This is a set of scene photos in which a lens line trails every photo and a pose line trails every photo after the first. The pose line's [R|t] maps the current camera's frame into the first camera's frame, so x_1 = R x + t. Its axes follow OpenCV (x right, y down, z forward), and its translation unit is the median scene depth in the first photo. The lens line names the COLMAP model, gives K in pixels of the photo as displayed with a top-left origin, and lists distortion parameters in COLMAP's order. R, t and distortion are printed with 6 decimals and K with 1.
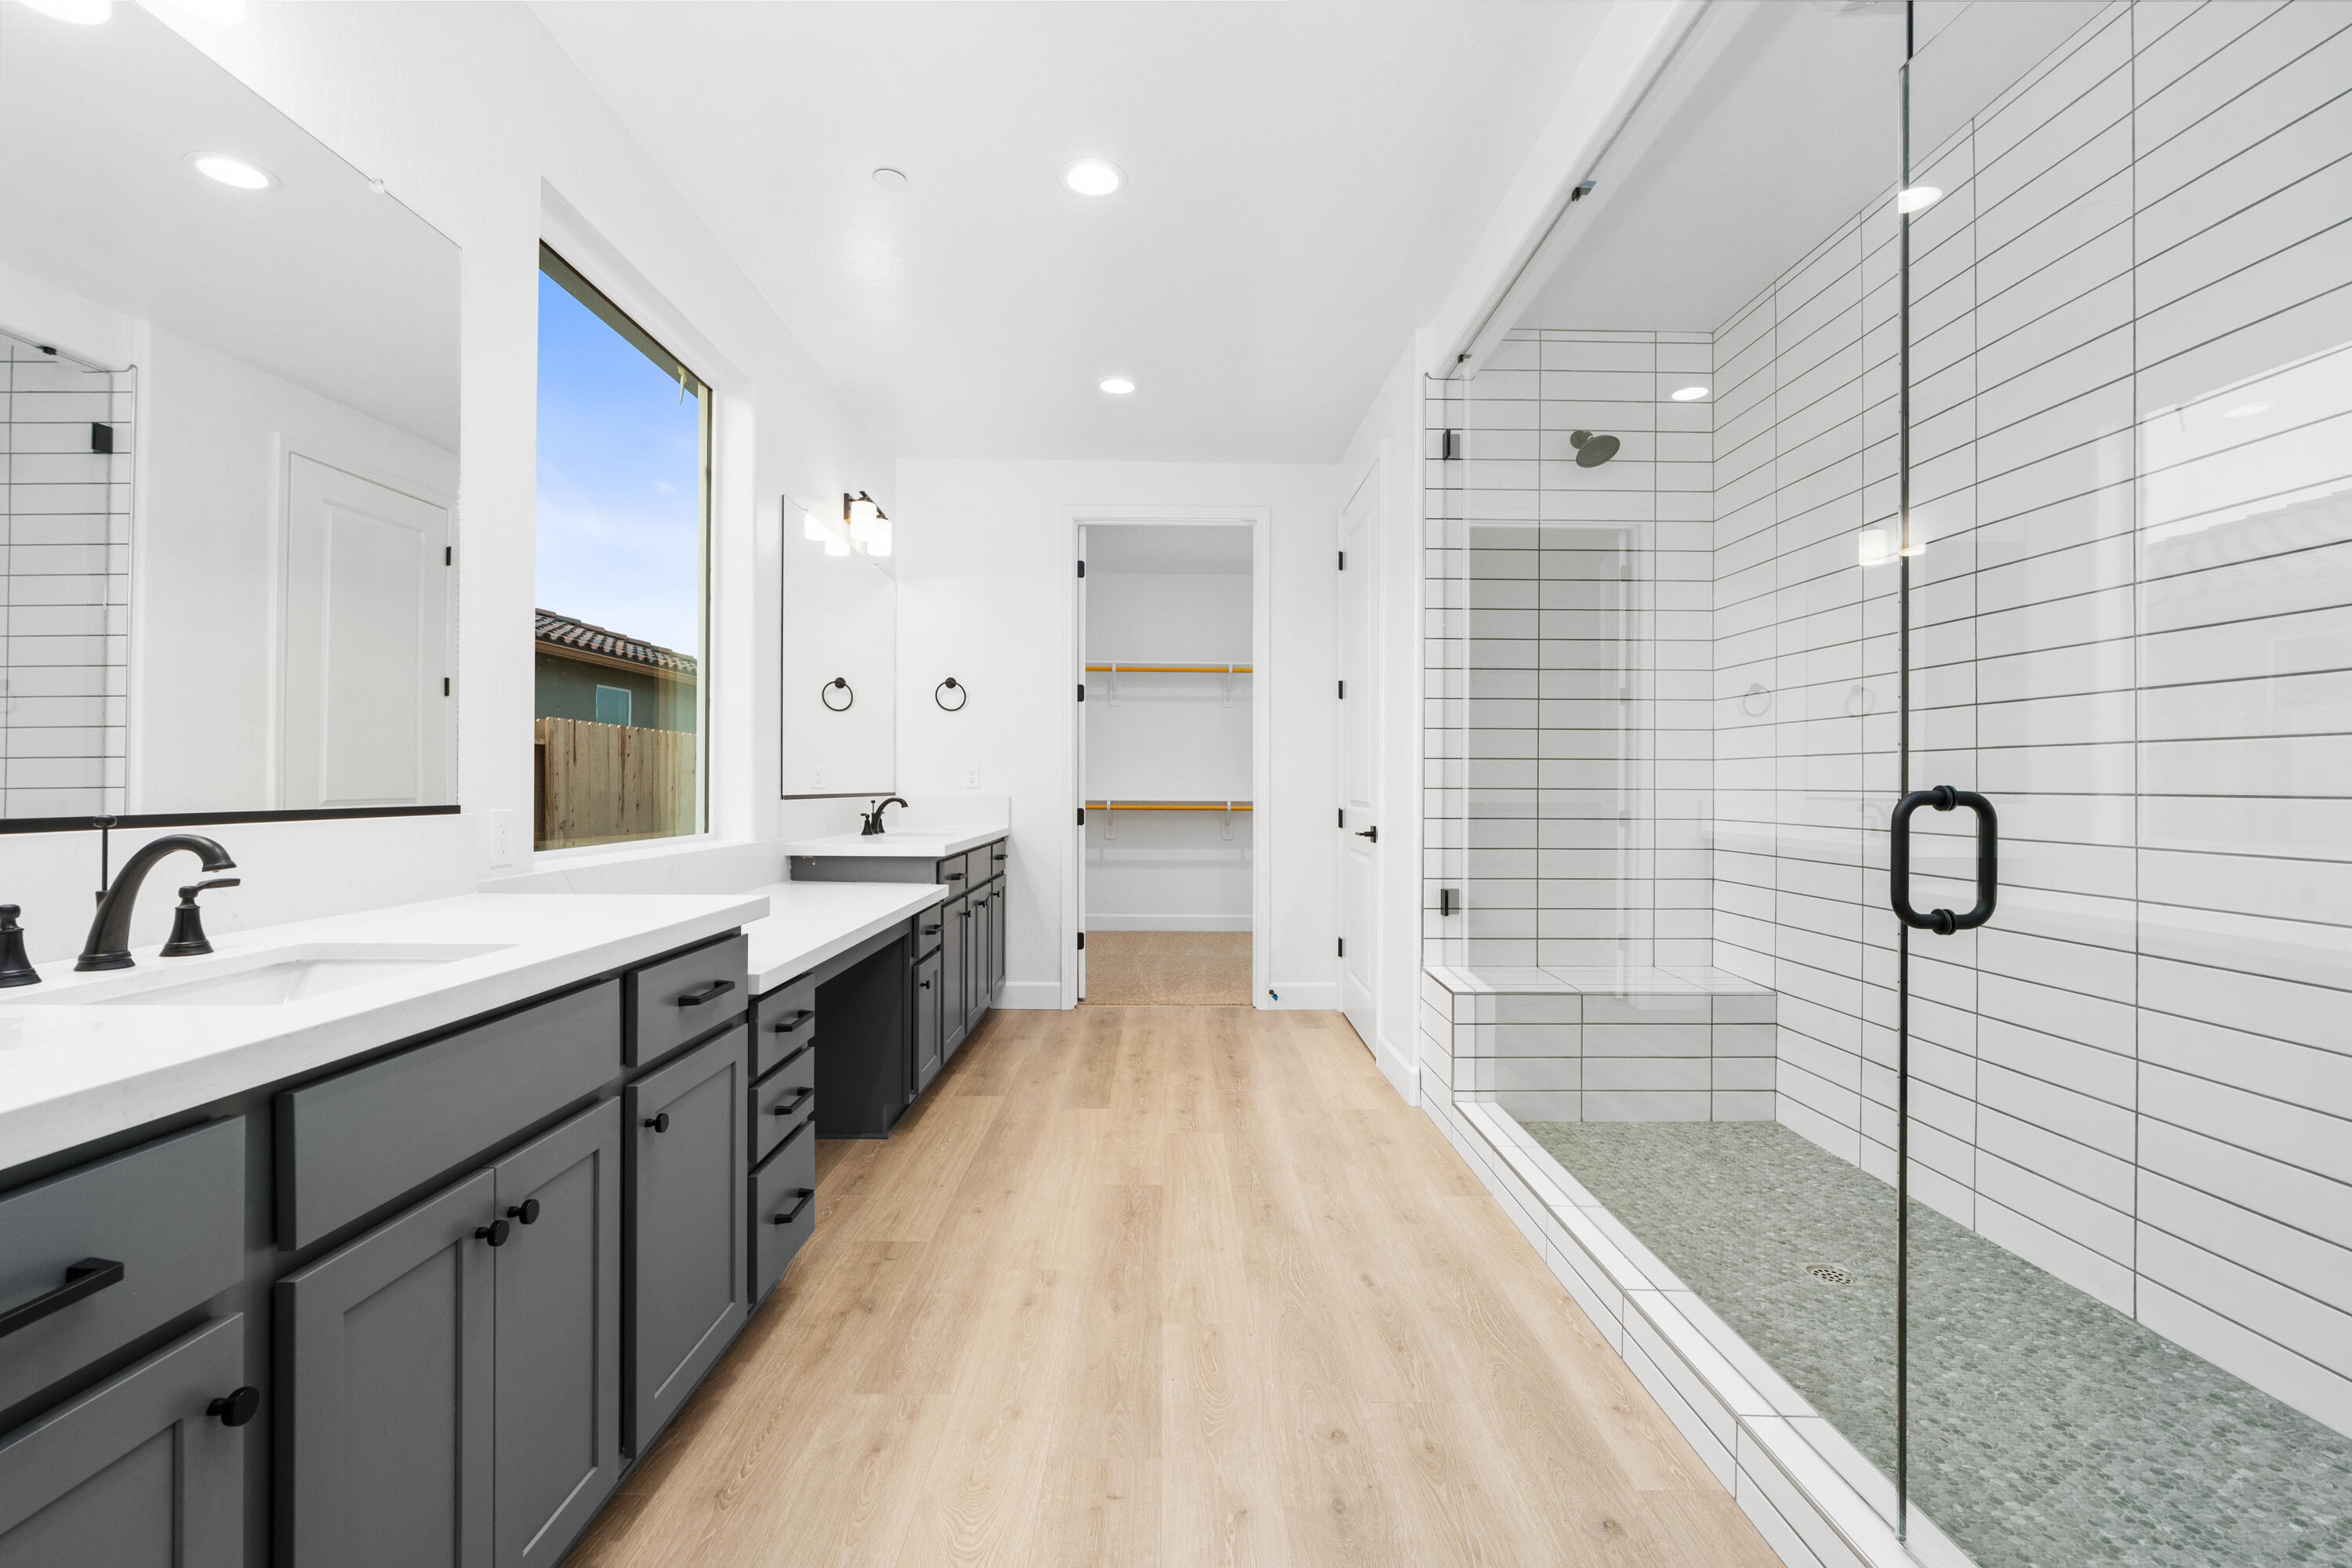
lens RADIAL K [[1069.1, 0, 1175.2], [0, 1069.1, 784.9], [0, 0, 1]] dist [-0.006224, 0.003294]
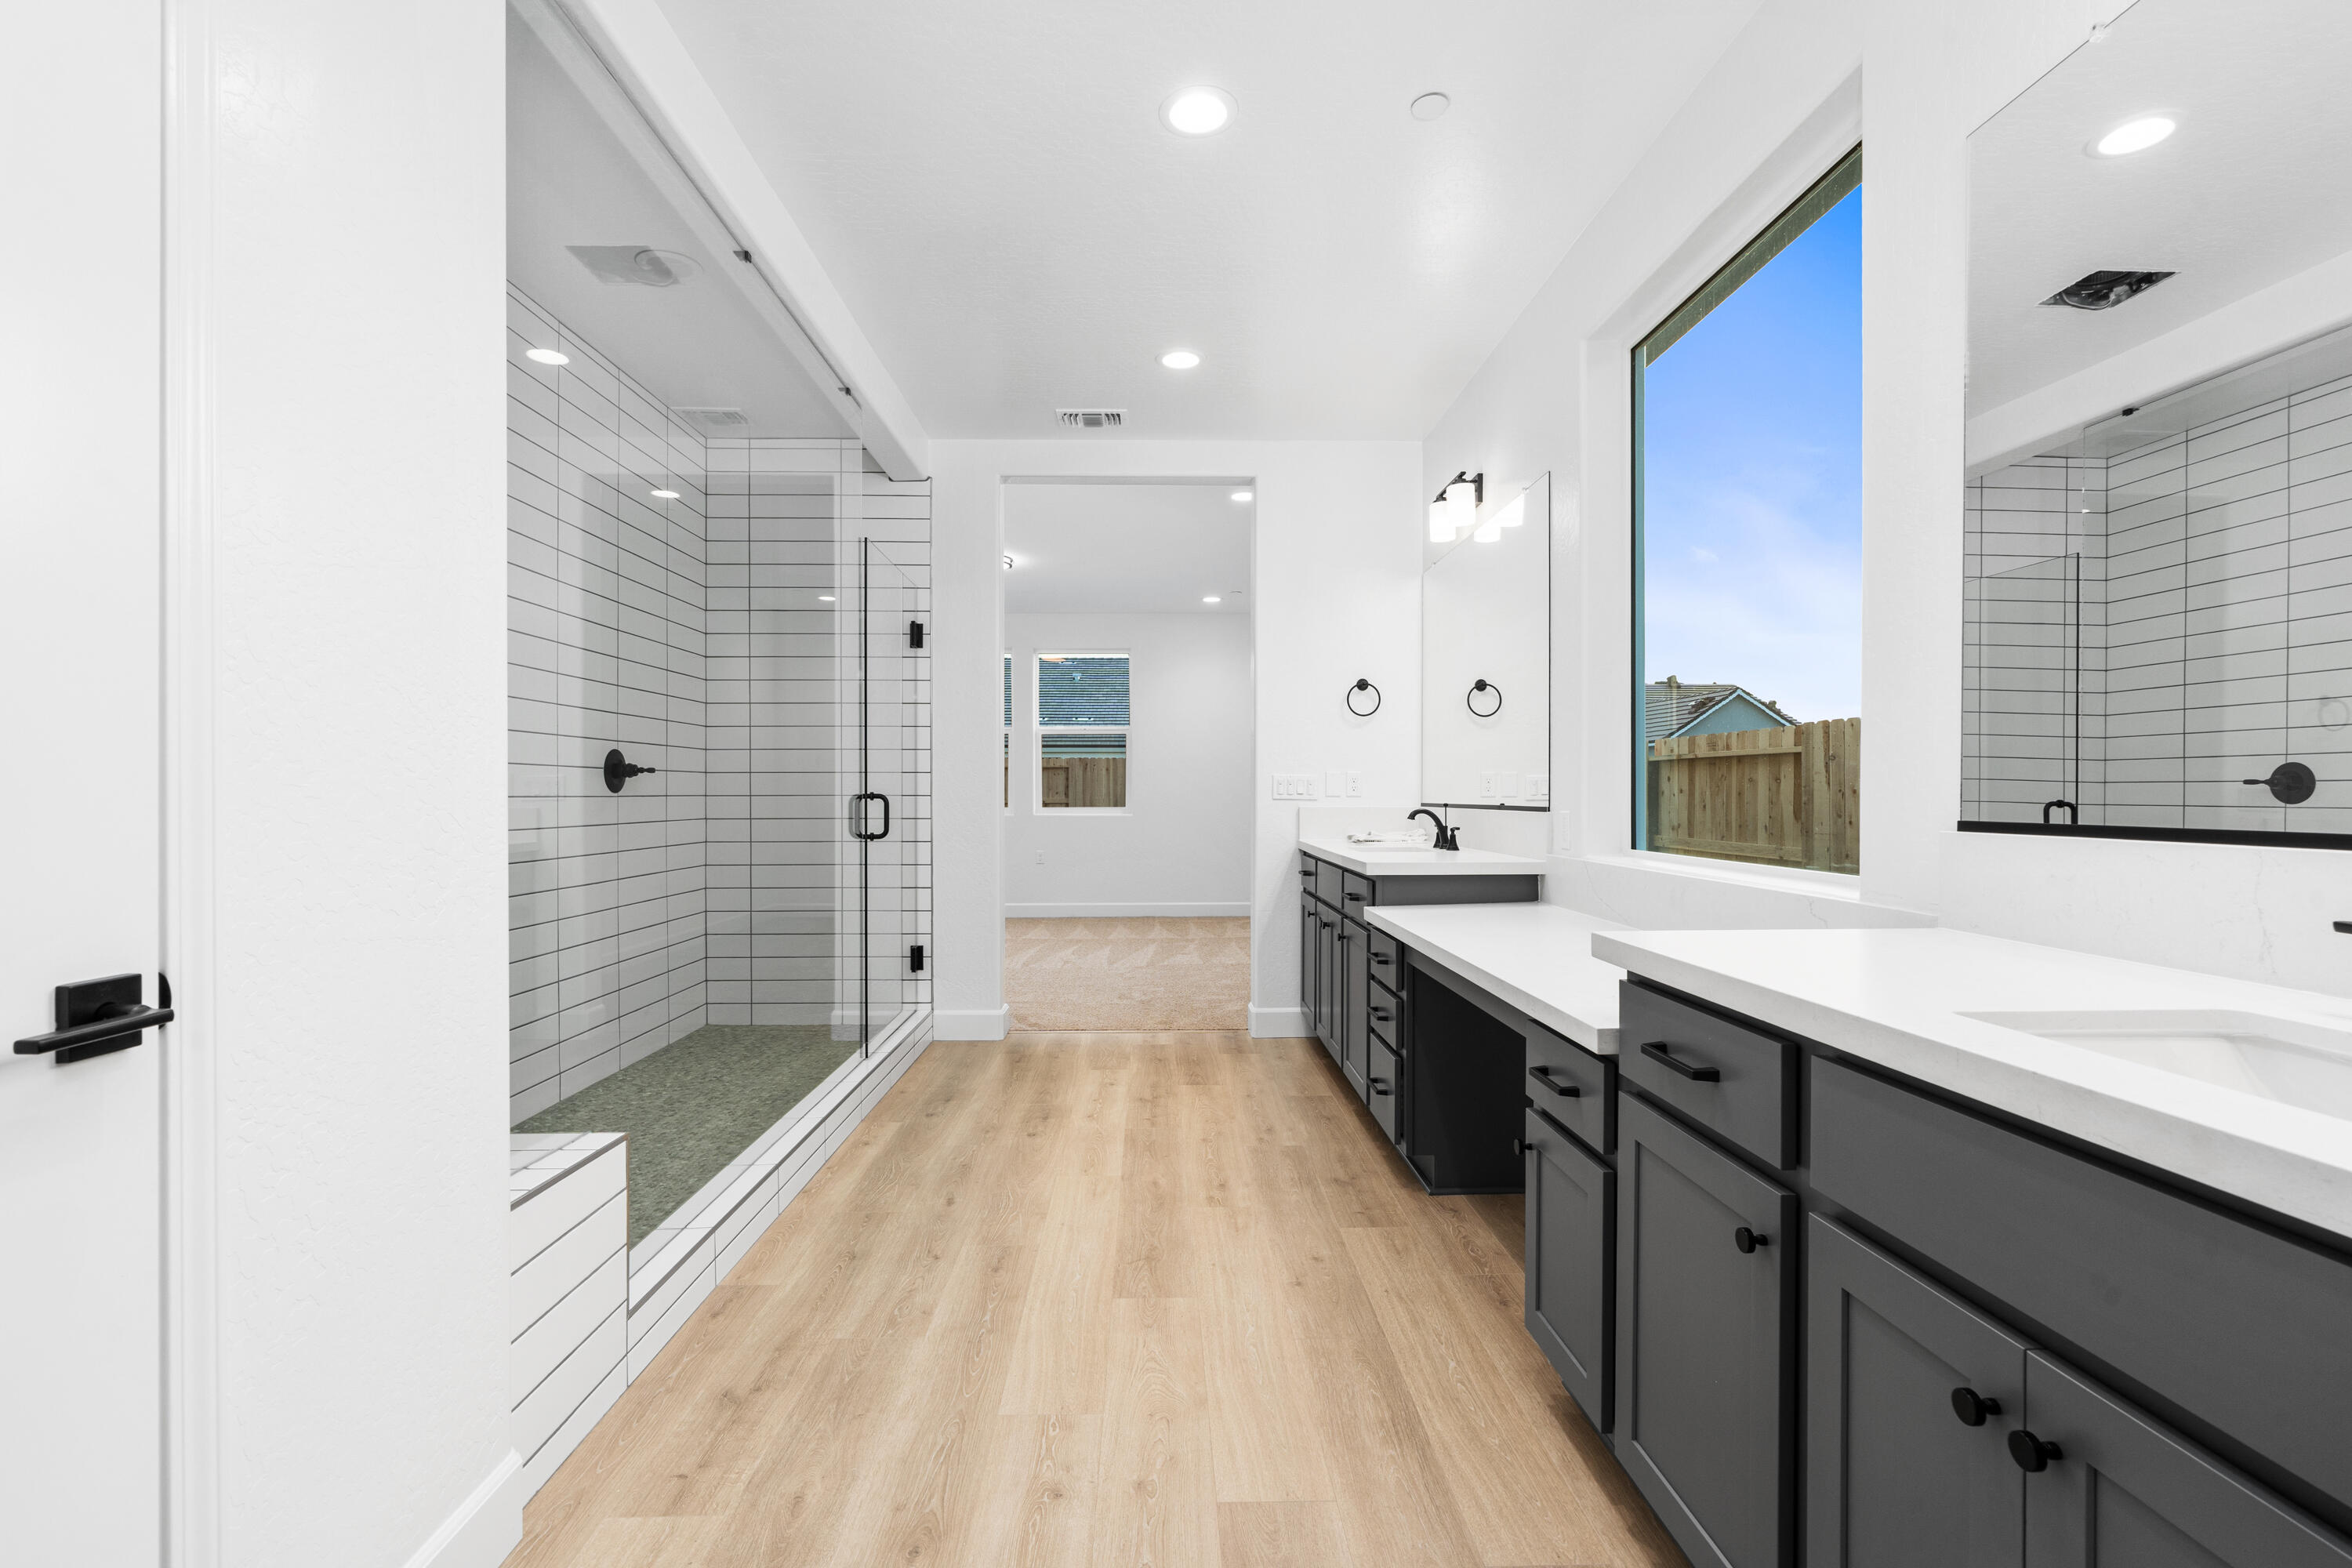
lens RADIAL K [[1069.1, 0, 1179.4], [0, 1069.1, 787.2], [0, 0, 1]] dist [-0.006224, 0.003294]
pose [[-0.999824, -0.004170, -0.018280, -0.046605], [-0.004091, 0.999982, -0.004355, -0.001452], [0.018298, -0.004279, -0.999823, 1.851249]]
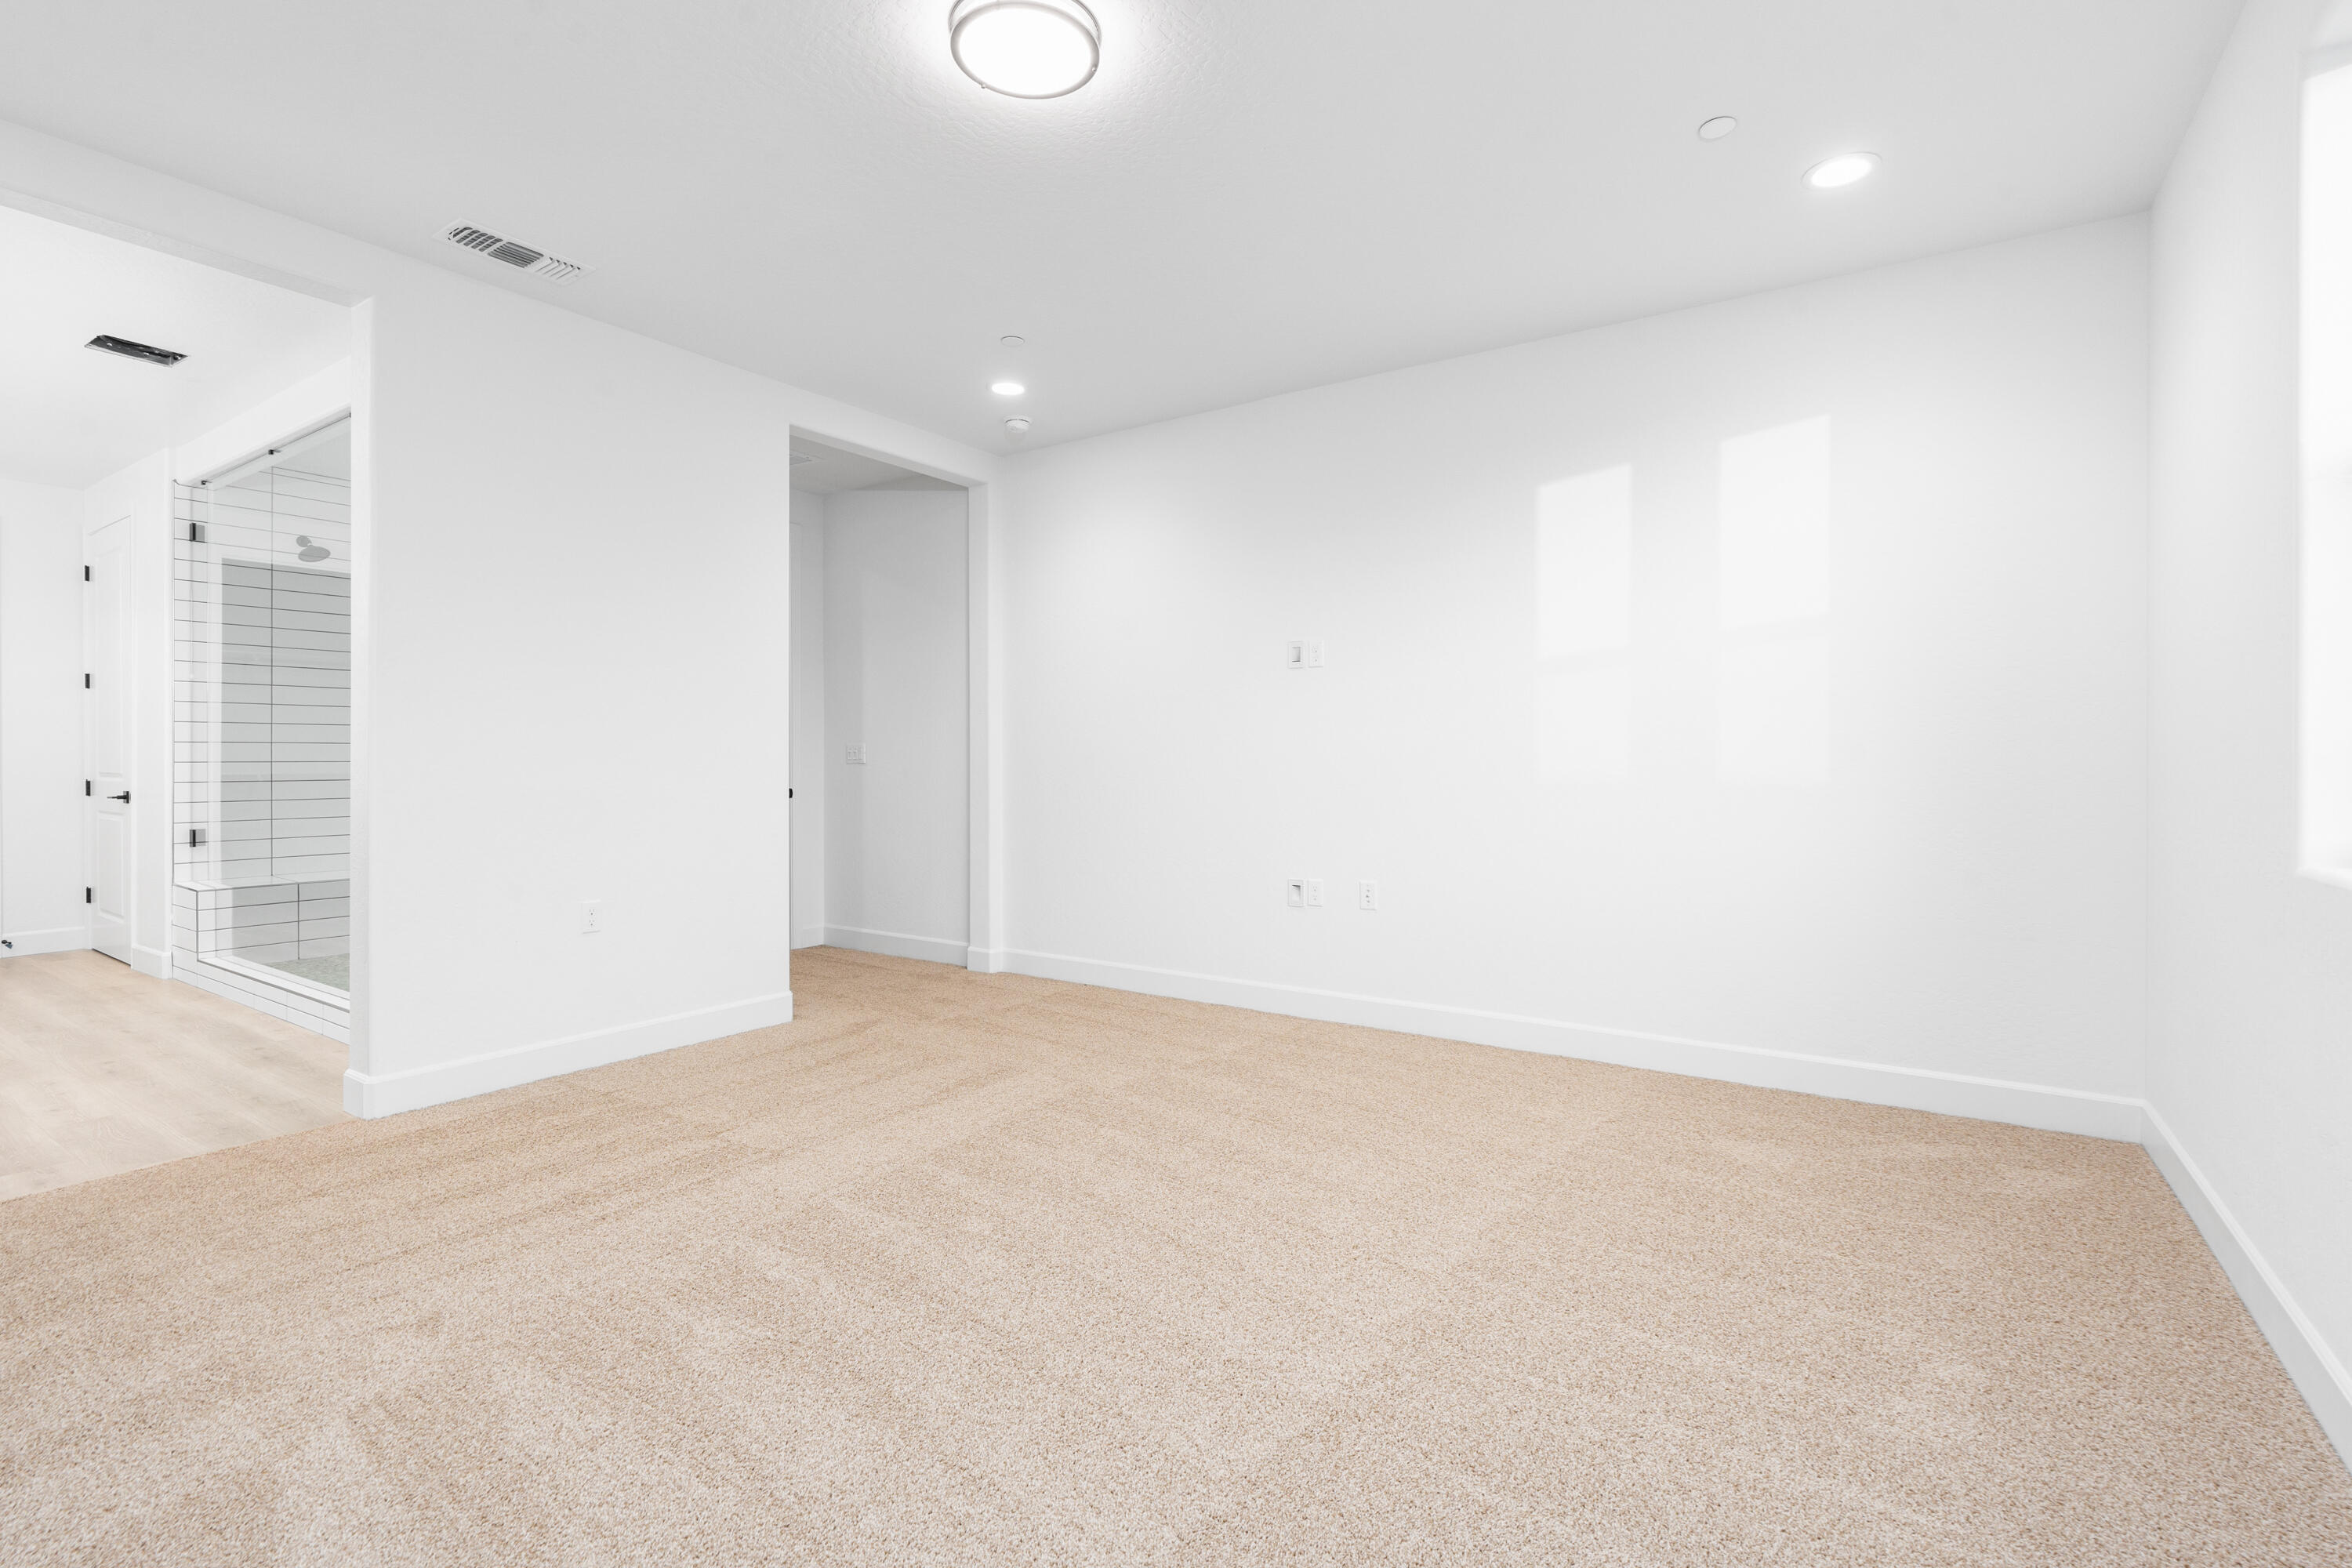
lens RADIAL K [[1069.1, 0, 1150.7], [0, 1069.1, 749.9], [0, 0, 1]] dist [-0.006224, 0.003294]
pose [[0.577036, -0.008287, 0.816676, -0.245830], [0.000998, 0.999955, 0.009441, -0.036169], [-0.816718, -0.004633, 0.577019, -1.219343]]
